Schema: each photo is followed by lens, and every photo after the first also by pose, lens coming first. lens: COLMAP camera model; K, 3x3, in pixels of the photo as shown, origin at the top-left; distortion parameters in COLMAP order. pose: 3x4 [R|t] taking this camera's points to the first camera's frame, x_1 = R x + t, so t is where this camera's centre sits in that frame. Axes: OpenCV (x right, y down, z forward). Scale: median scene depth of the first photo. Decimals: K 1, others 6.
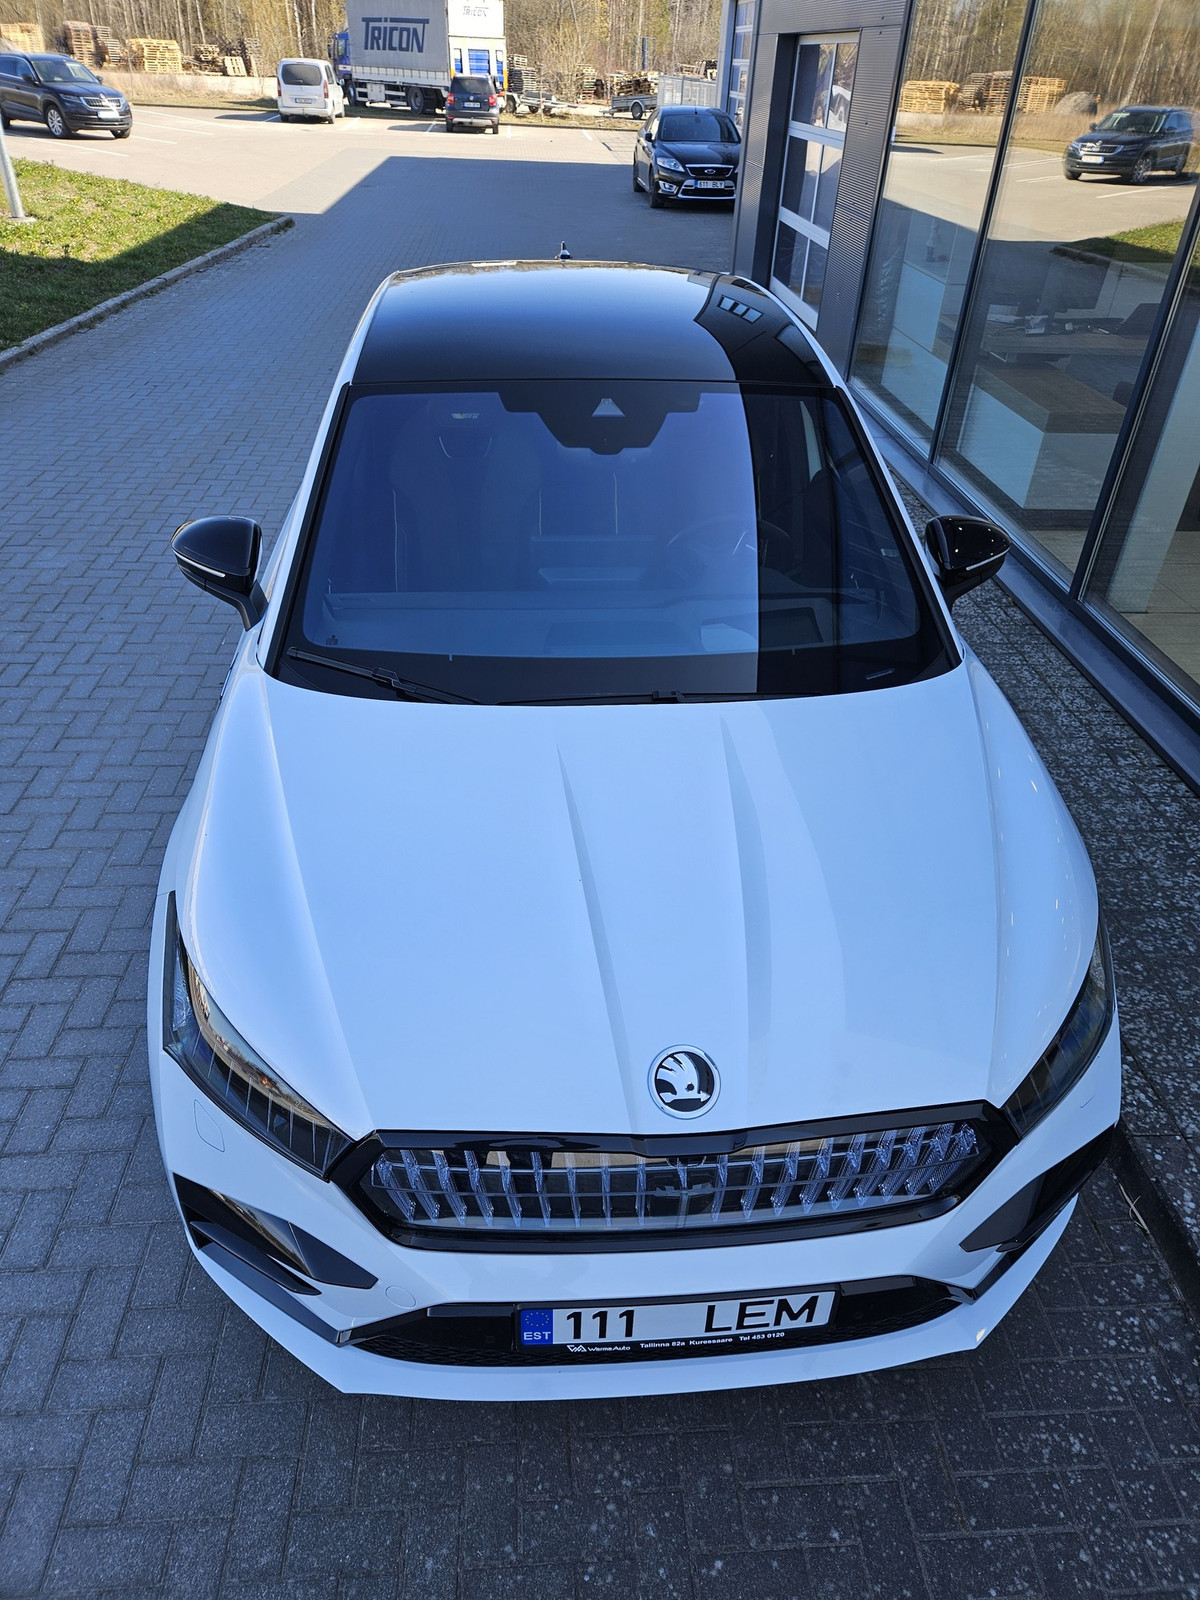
lens RADIAL K [[1061.6, 0, 630.9], [0, 1061.6, 798.9], [0, 0, 1]] dist [0.056970, -0.043209]
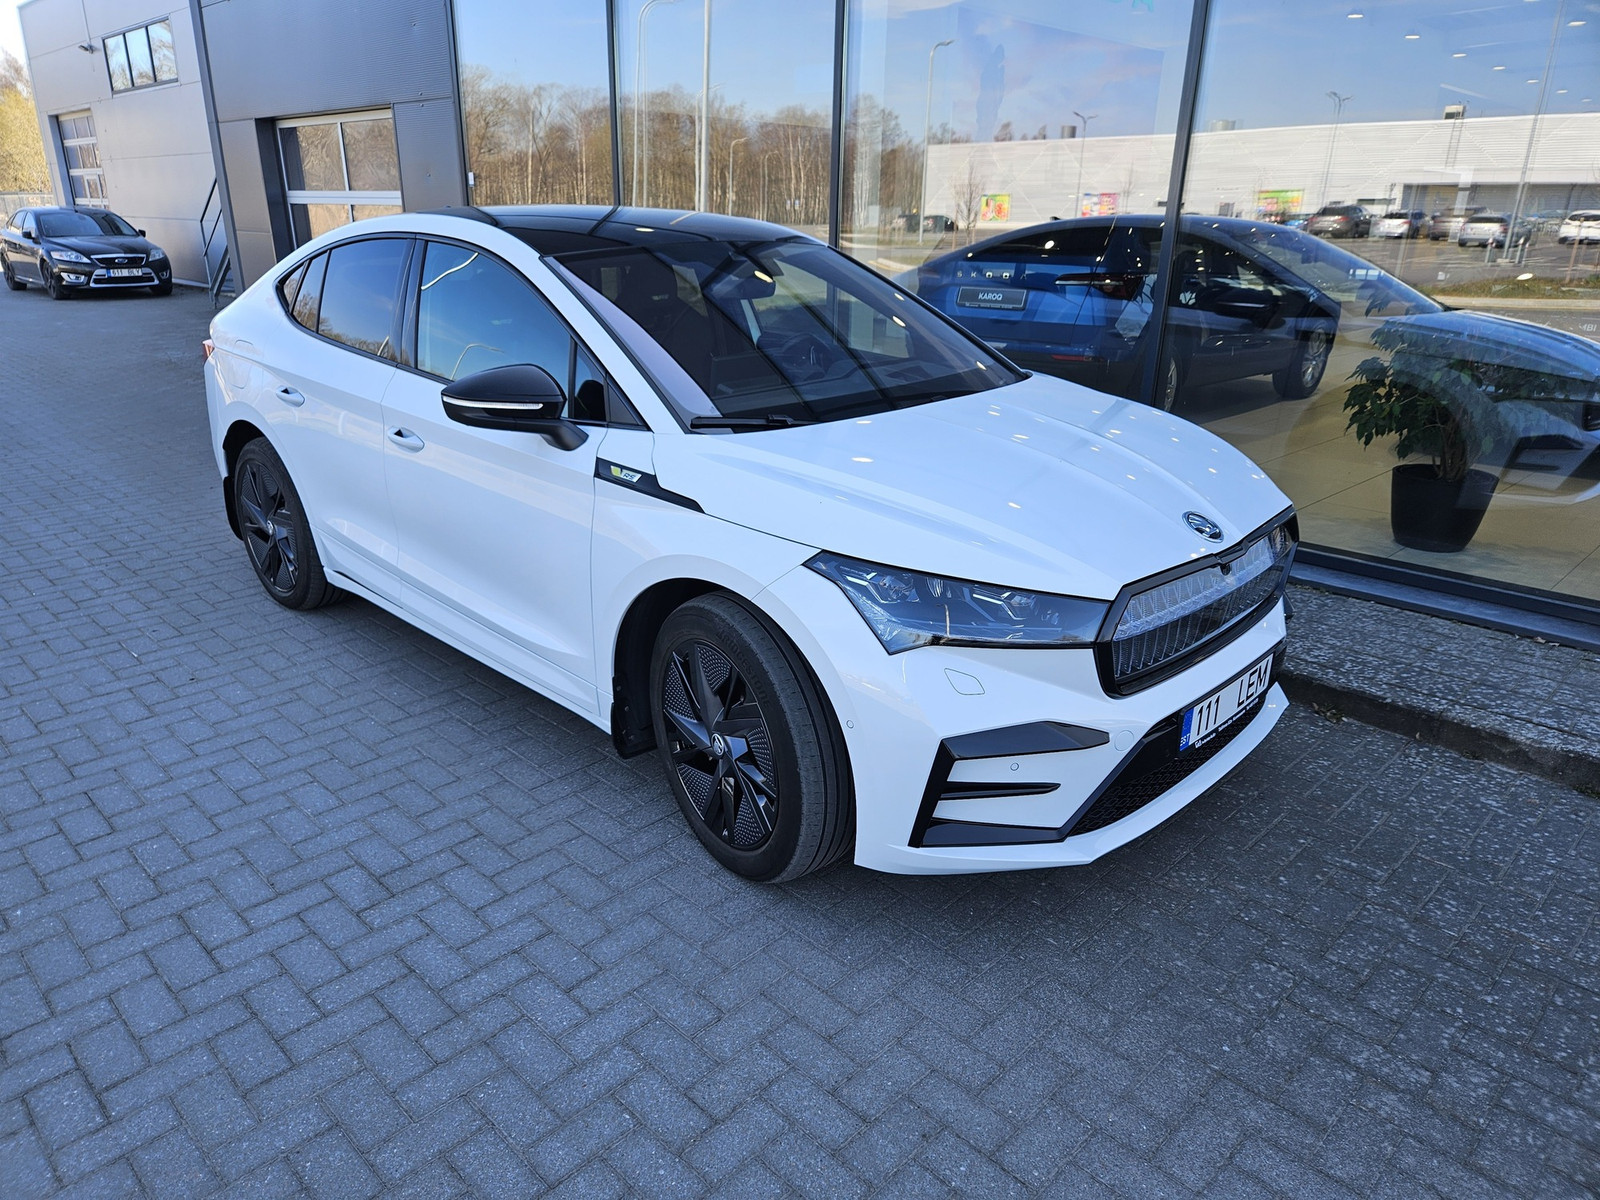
lens RADIAL K [[1061.6, 0, 787.6], [0, 1061.6, 599.8], [0, 0, 1]] dist [0.056970, -0.043209]
pose [[0.762297, -0.253024, 0.595720, -0.221702], [0.384102, 0.917668, -0.101740, 0.045760], [-0.520930, 0.306373, 0.796723, 0.014462]]
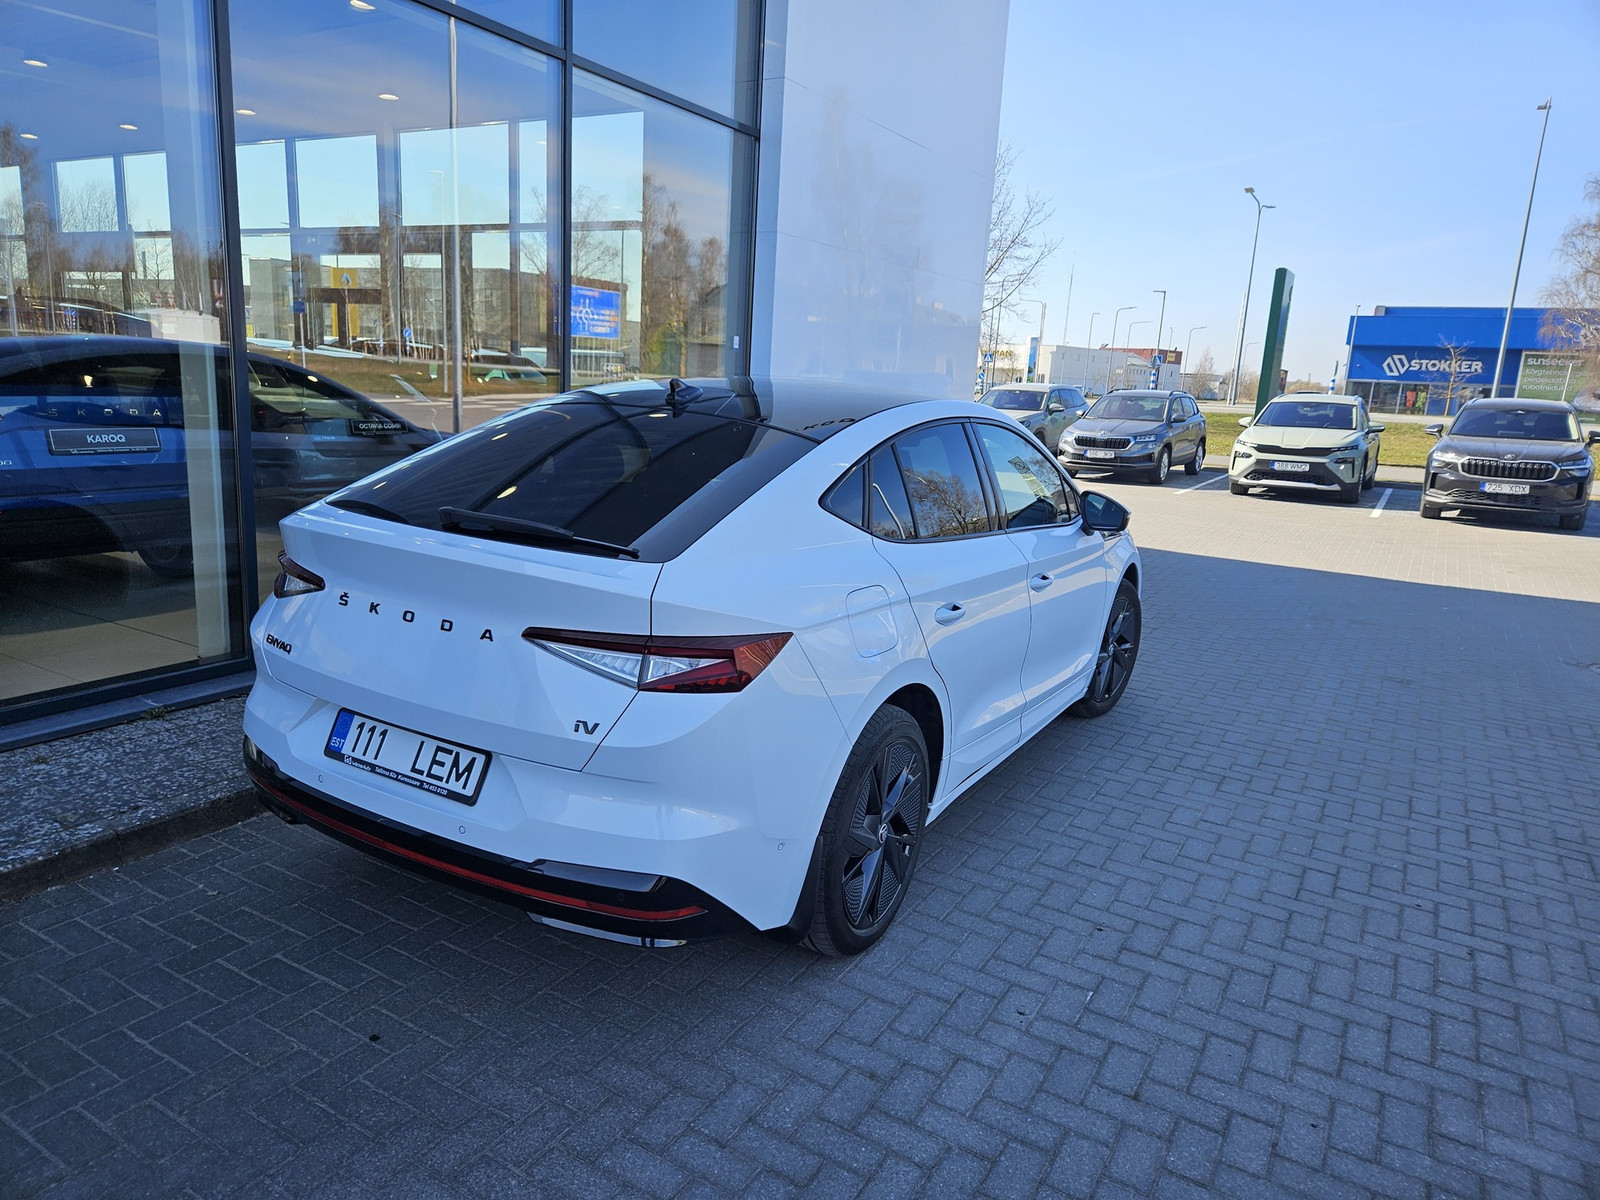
lens RADIAL K [[1061.6, 0, 787.6], [0, 1061.6, 599.8], [0, 0, 1]] dist [0.056970, -0.043209]
pose [[-0.804209, -0.207601, 0.556911, -0.246324], [0.260763, 0.718771, 0.644493, -0.346178], [-0.534089, 0.663528, -0.523907, 0.579017]]
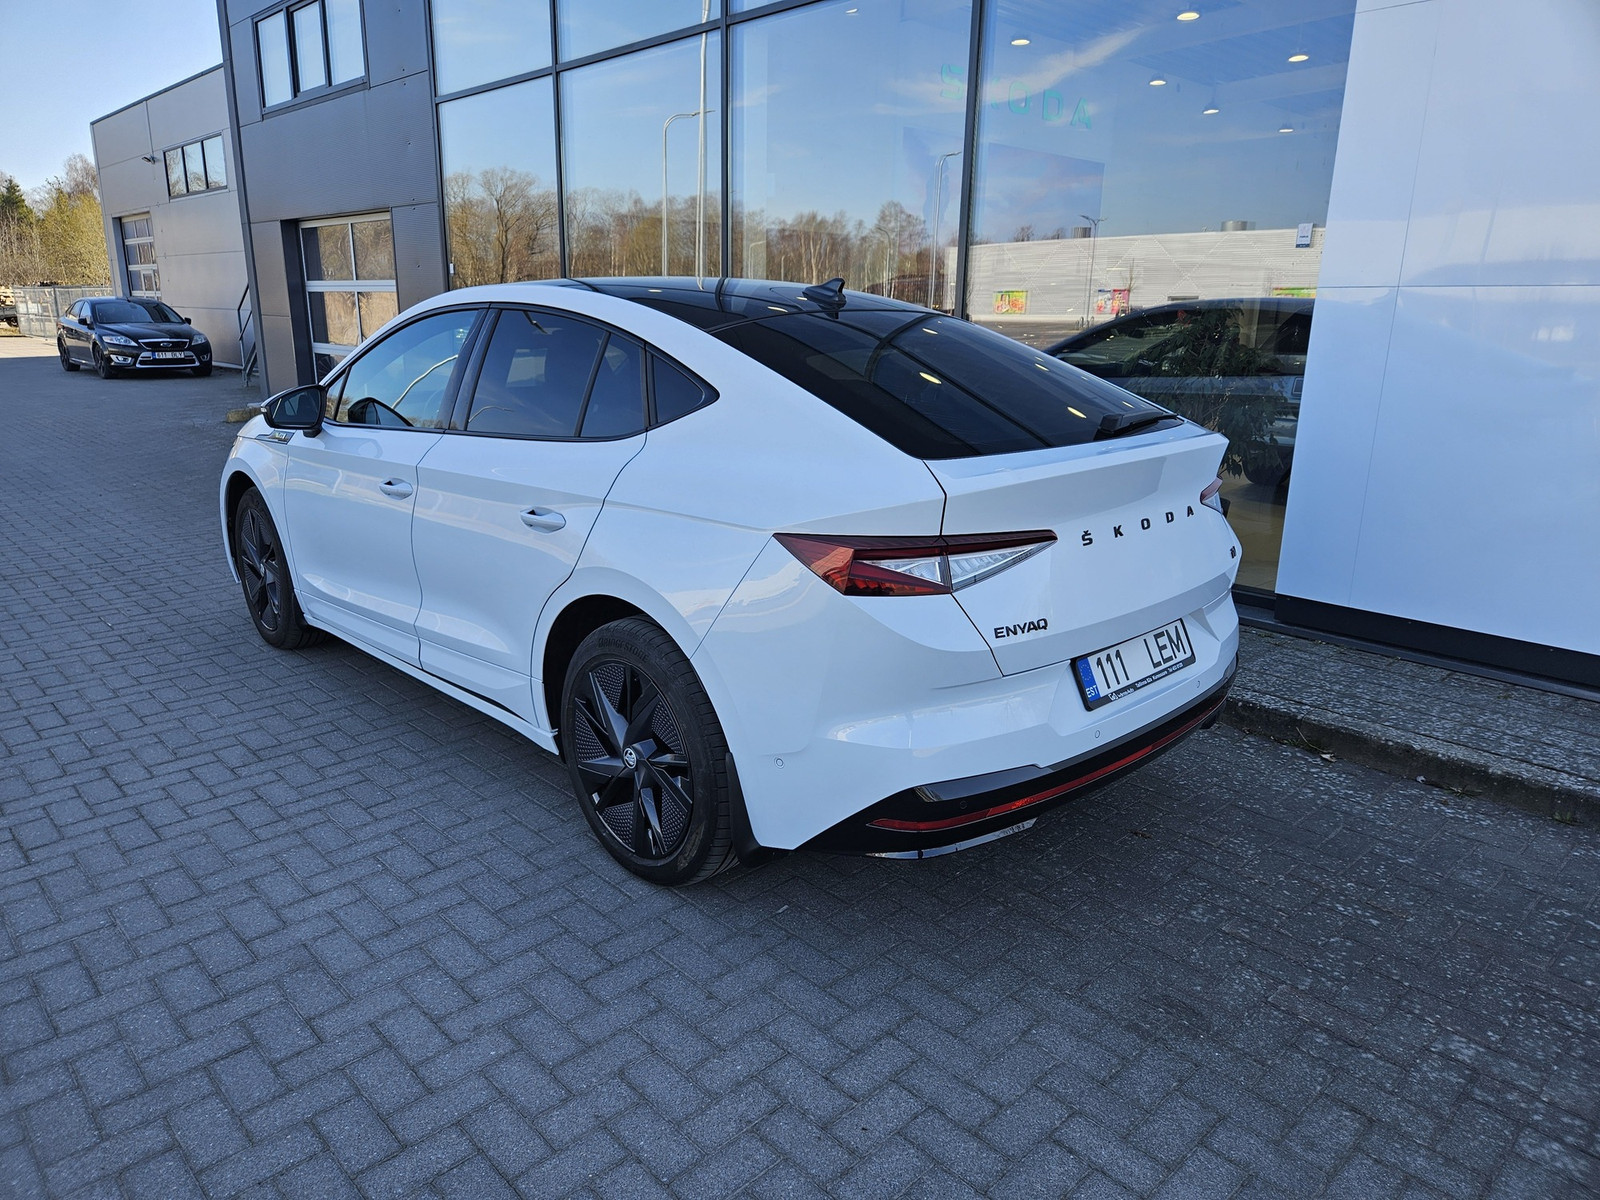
lens RADIAL K [[1063.0, 0, 792.7], [0, 1063.0, 578.2], [0, 0, 1]] dist [0.059273, -0.038663]
pose [[0.779393, -0.187019, 0.597972, -0.222805], [0.372491, 0.905734, -0.202230, 0.131281], [-0.503783, 0.380356, 0.775585, -0.095479]]
